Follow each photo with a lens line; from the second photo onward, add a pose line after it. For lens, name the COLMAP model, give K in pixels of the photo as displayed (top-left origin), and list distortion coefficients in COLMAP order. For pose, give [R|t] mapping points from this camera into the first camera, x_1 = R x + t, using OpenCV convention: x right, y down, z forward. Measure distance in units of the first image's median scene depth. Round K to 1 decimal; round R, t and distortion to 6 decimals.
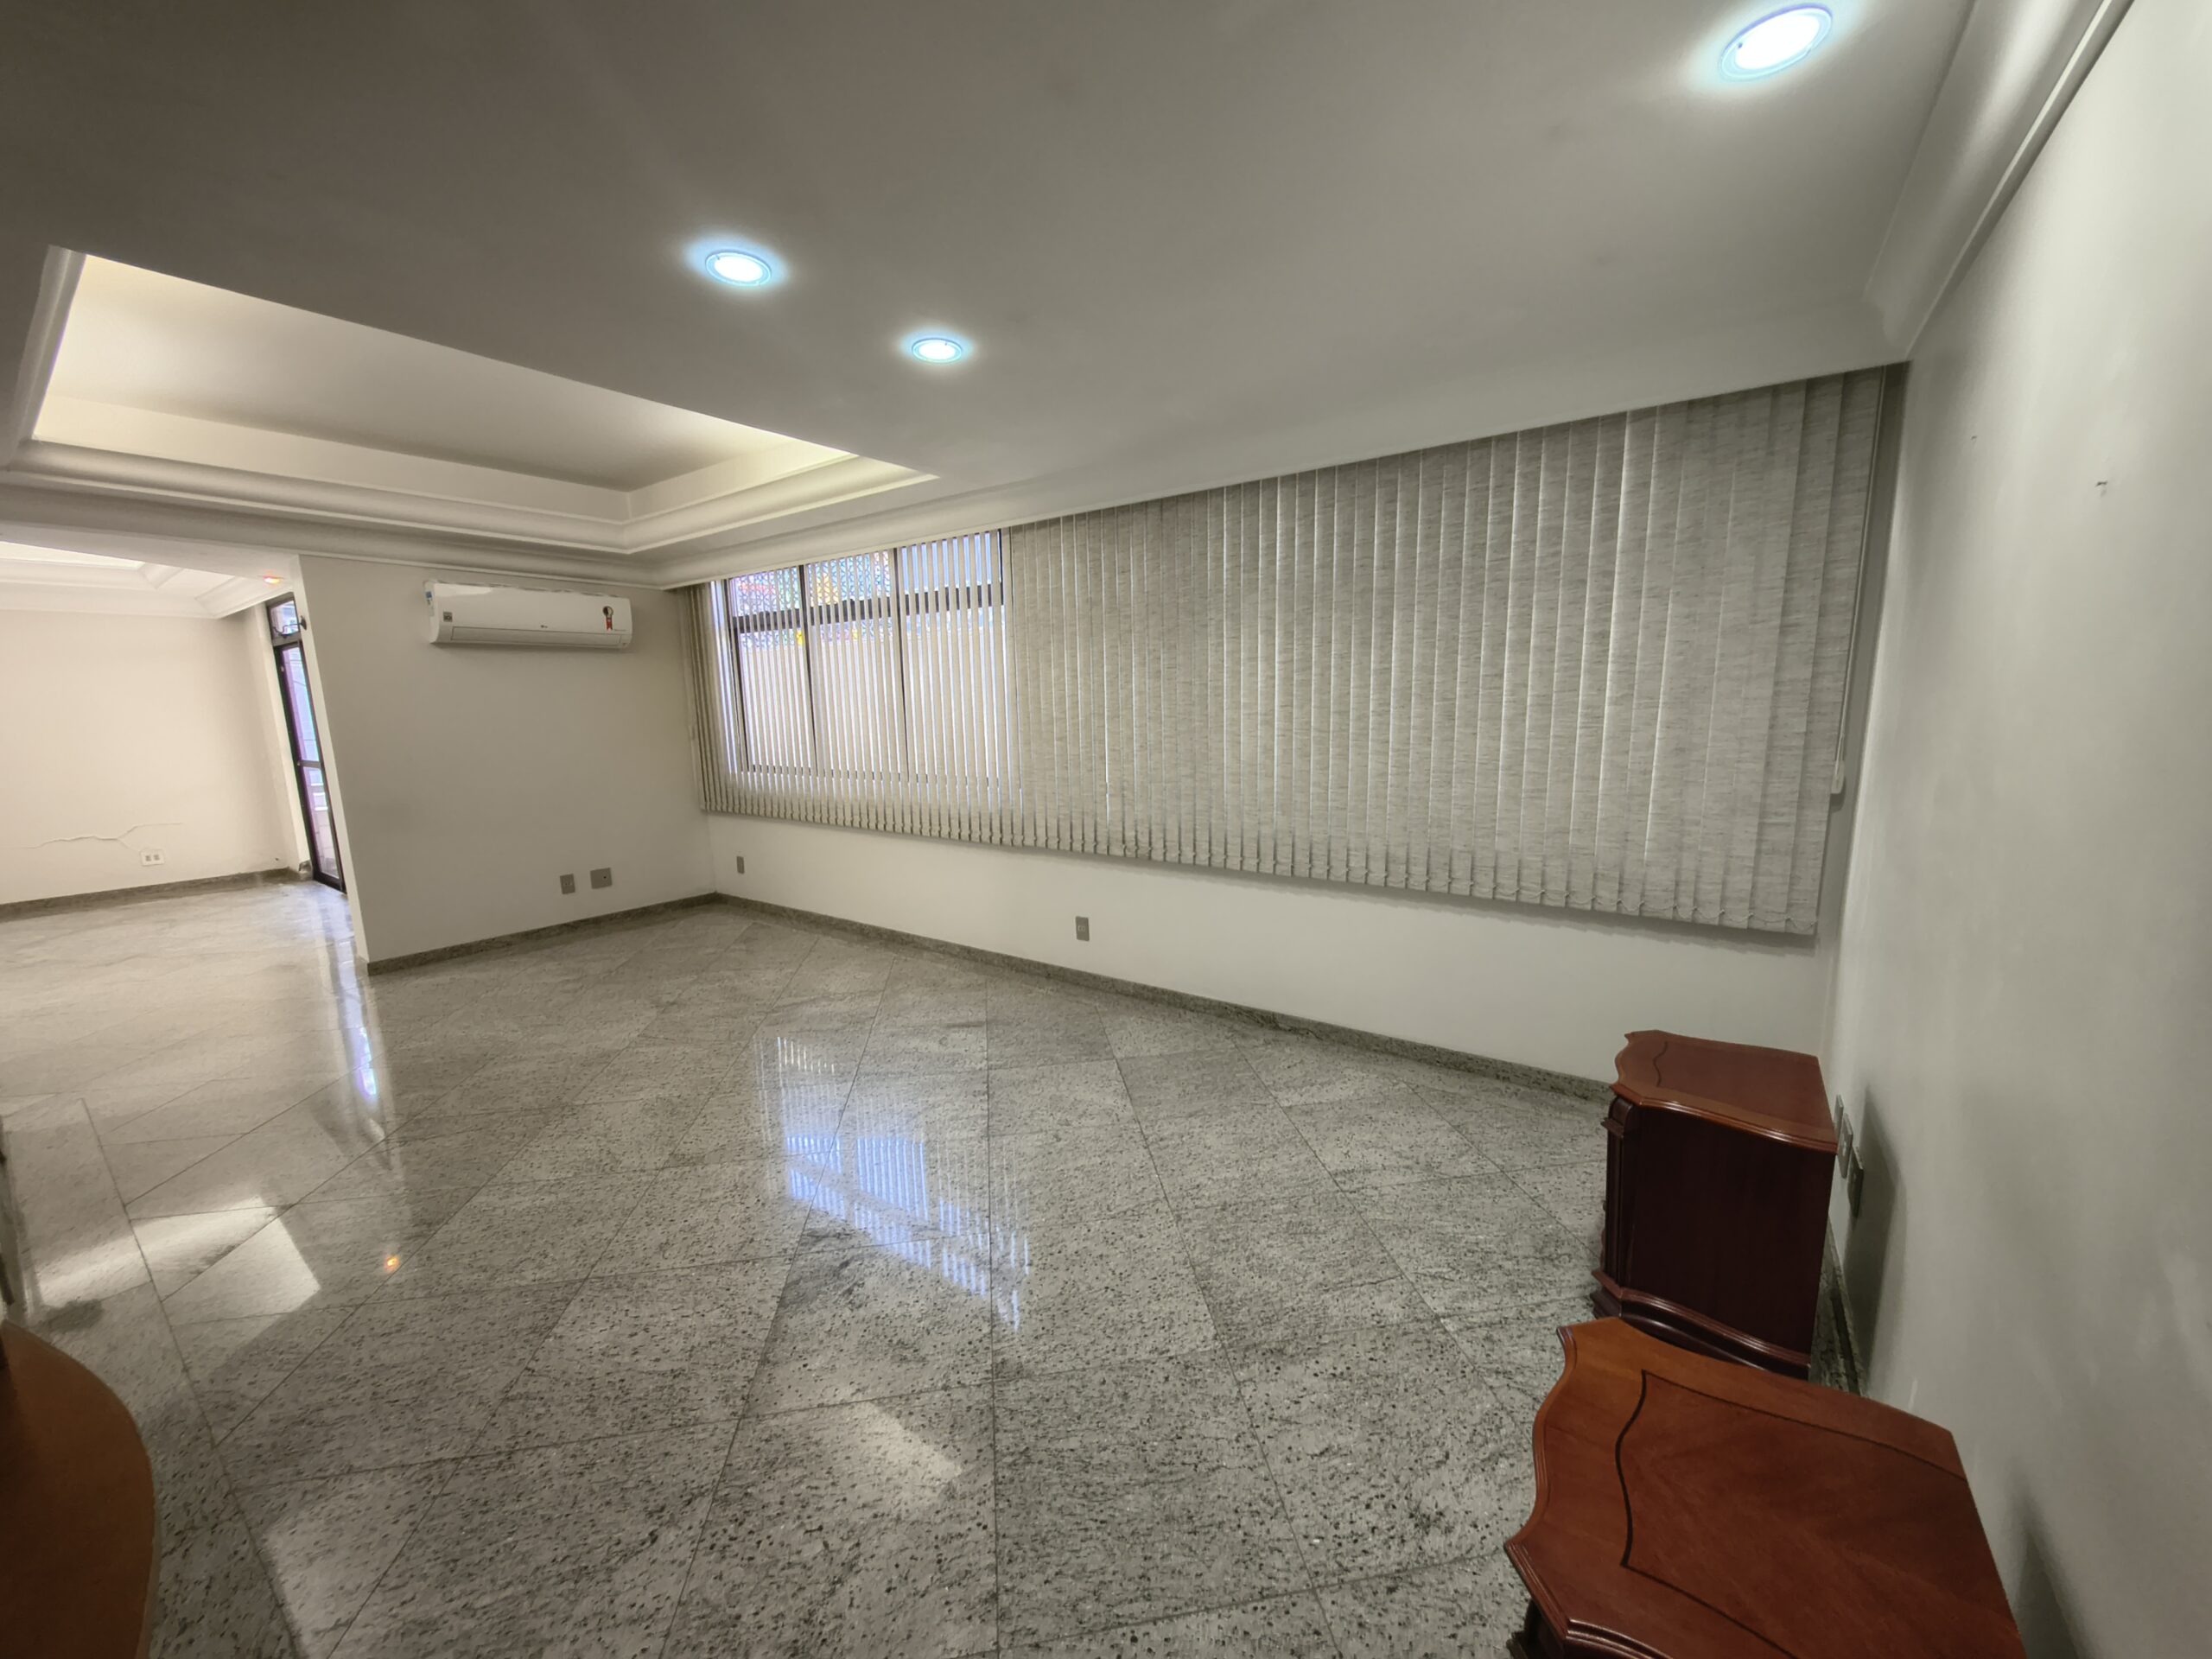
lens RADIAL K [[818.4, 0, 1115.3], [0, 818.4, 826.0], [0, 0, 1]] dist [-0.003428, 0.000608]
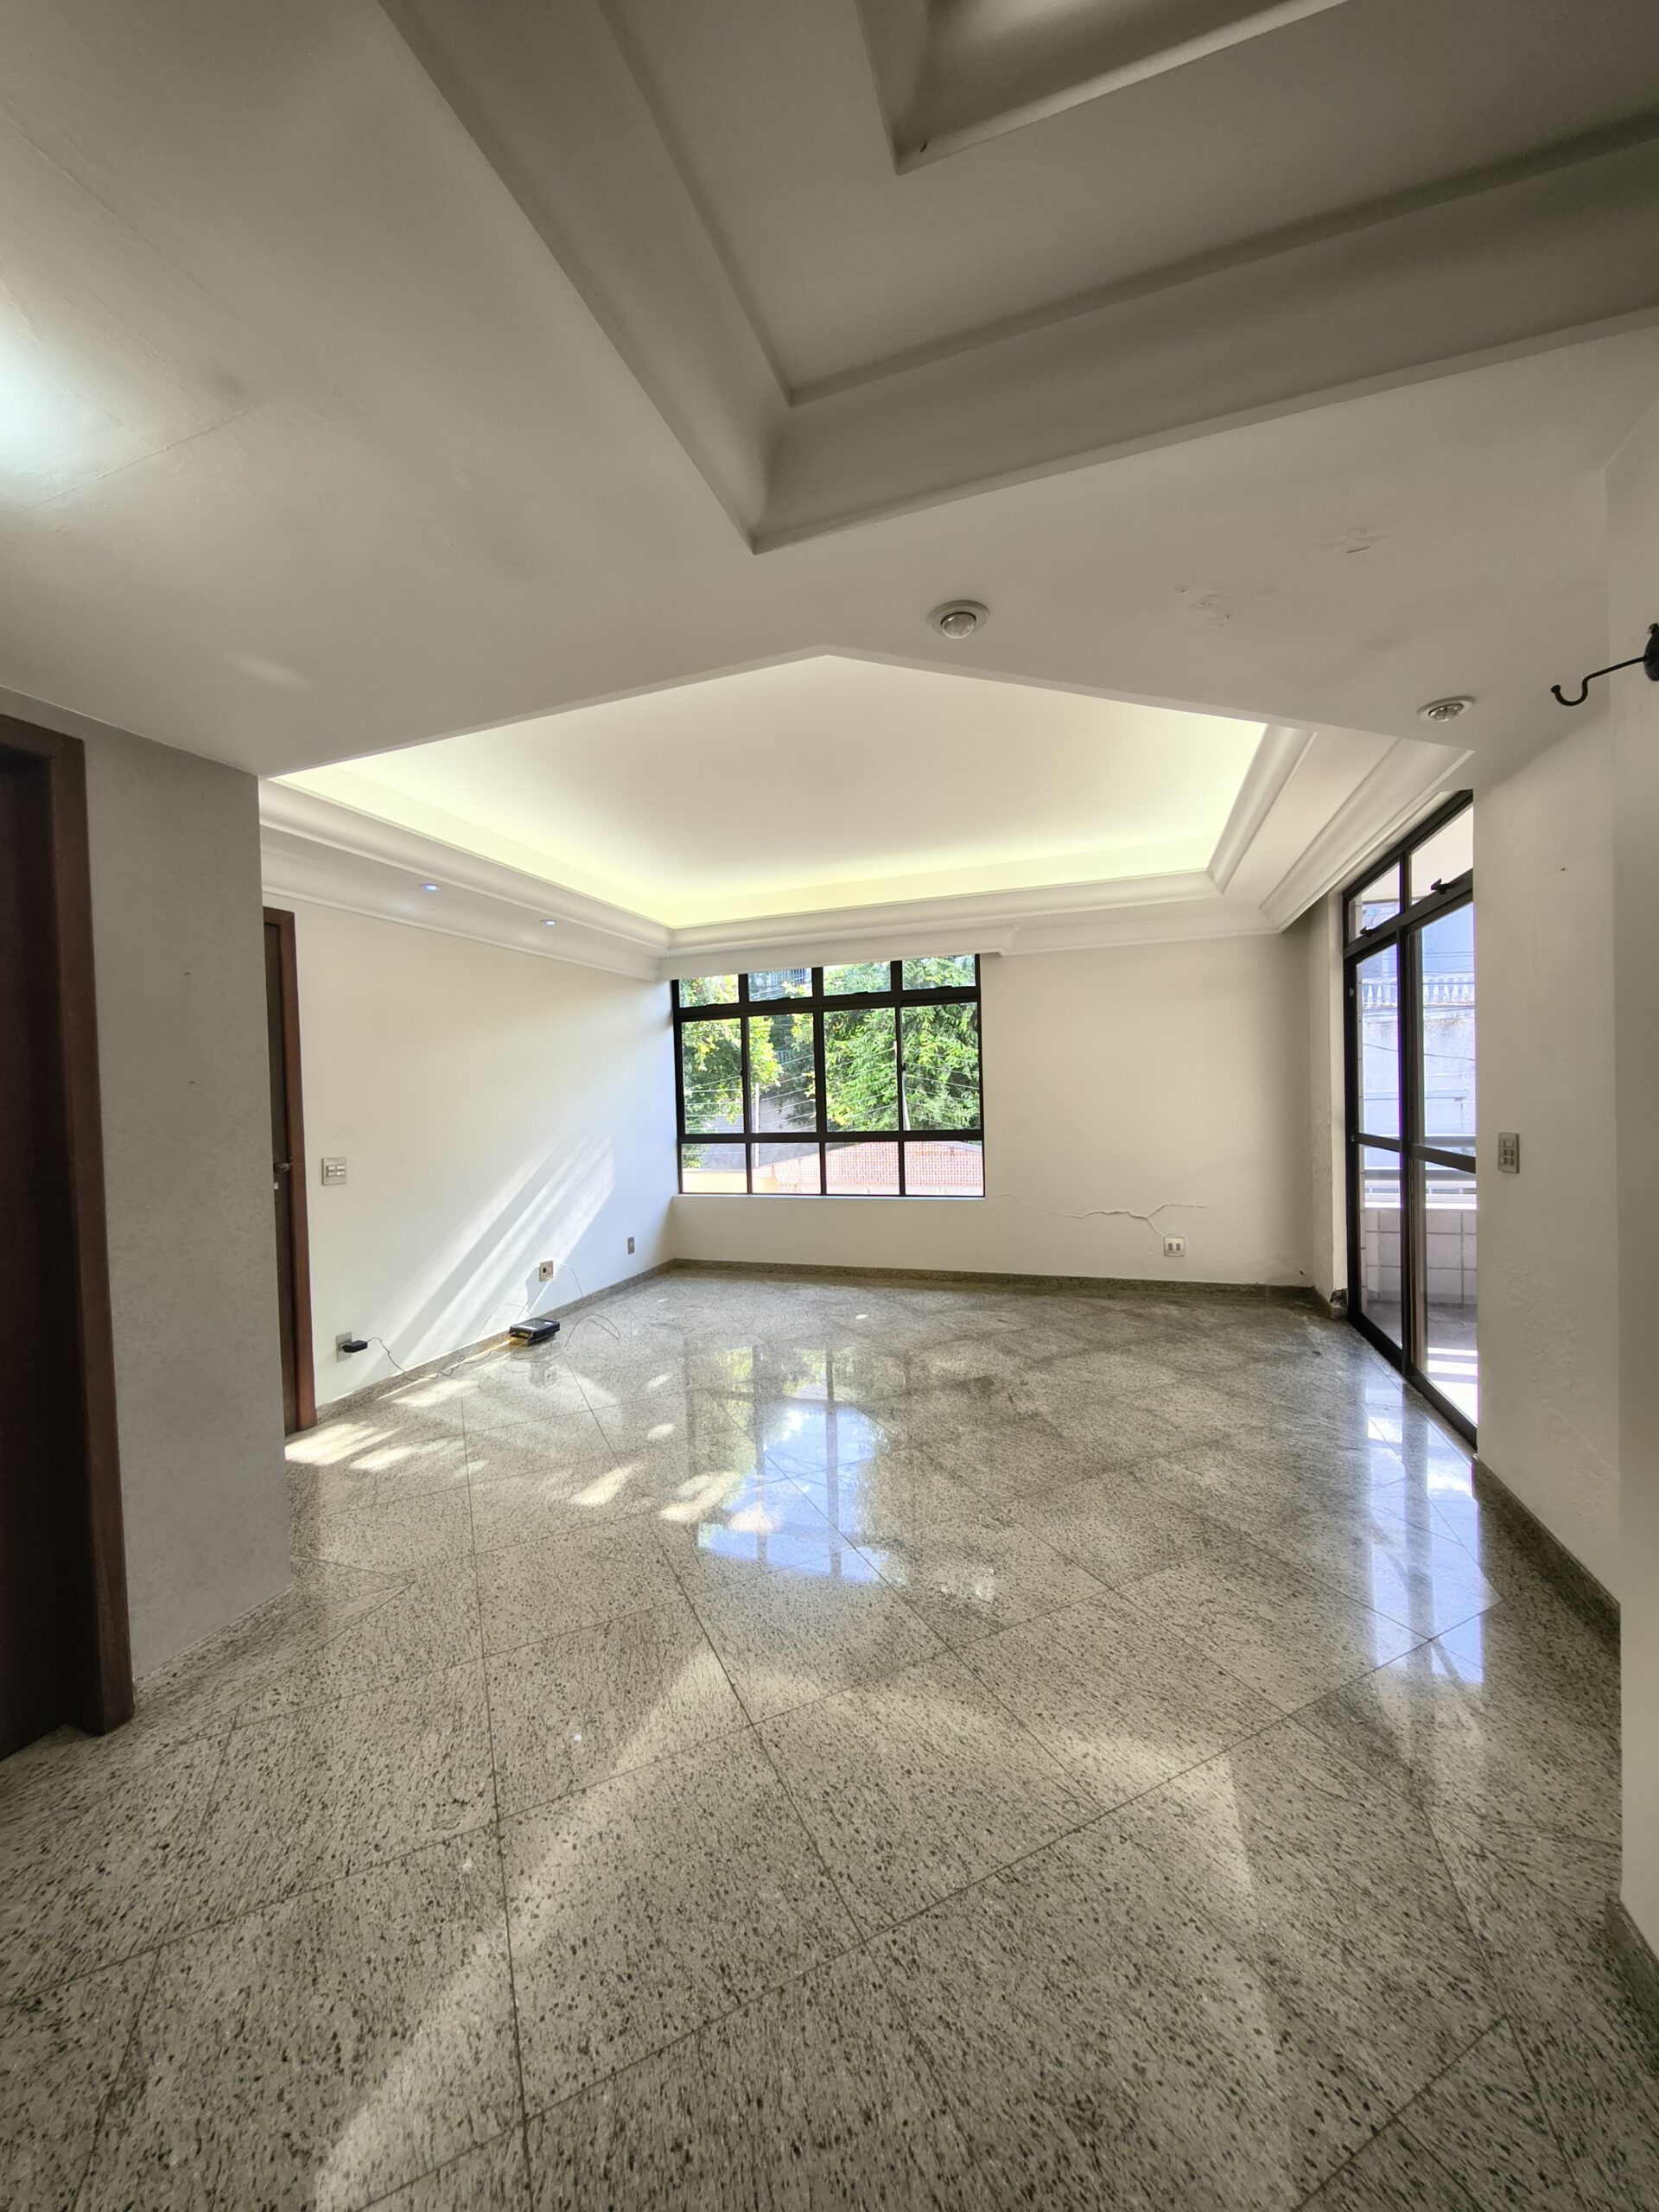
lens RADIAL K [[818.4, 0, 835.9], [0, 818.4, 1116.7], [0, 0, 1]] dist [-0.003428, 0.000608]
pose [[0.286008, 0.024792, -0.957906, -1.845591], [-0.131343, 0.991244, -0.013561, -0.114153], [0.949183, 0.129693, 0.286760, 1.575374]]
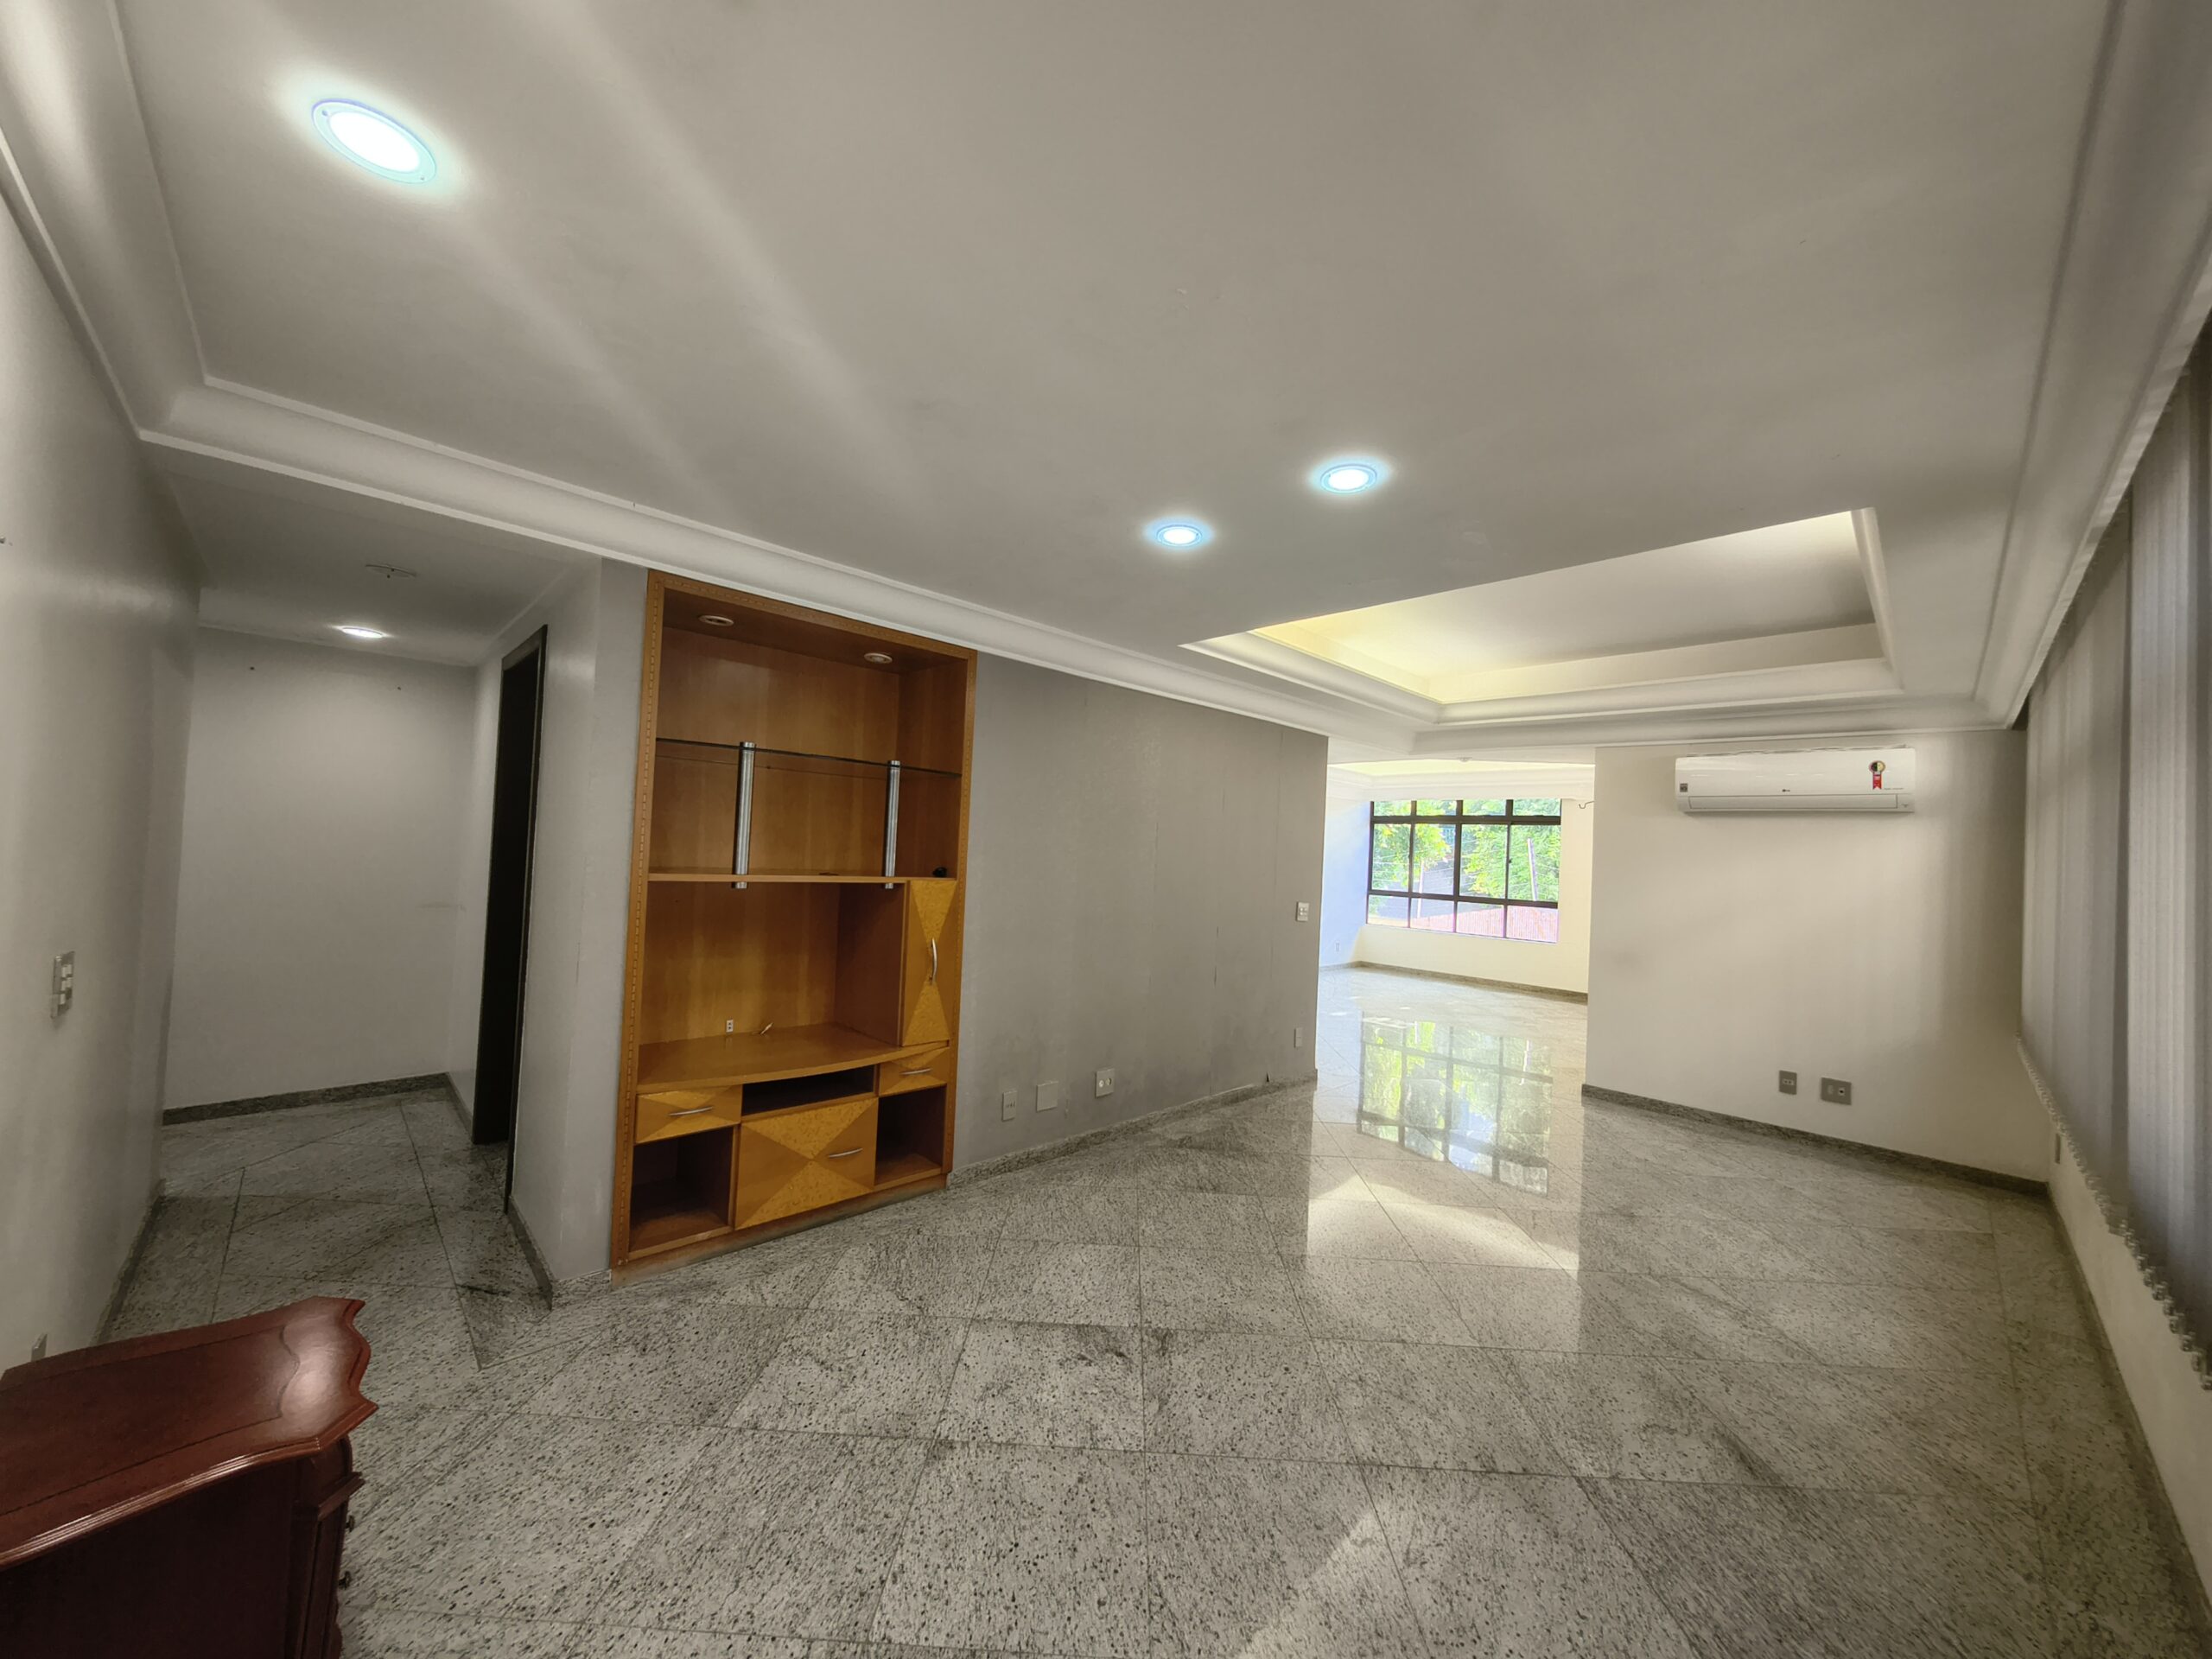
lens RADIAL K [[818.4, 0, 1116.0], [0, 818.4, 835.6], [0, 0, 1]] dist [-0.003428, 0.000608]
pose [[-0.165649, -0.005789, -0.986168, 0.785399], [-0.194835, 0.980465, 0.026971, -0.183264], [0.966747, 0.196608, -0.163541, 1.074658]]
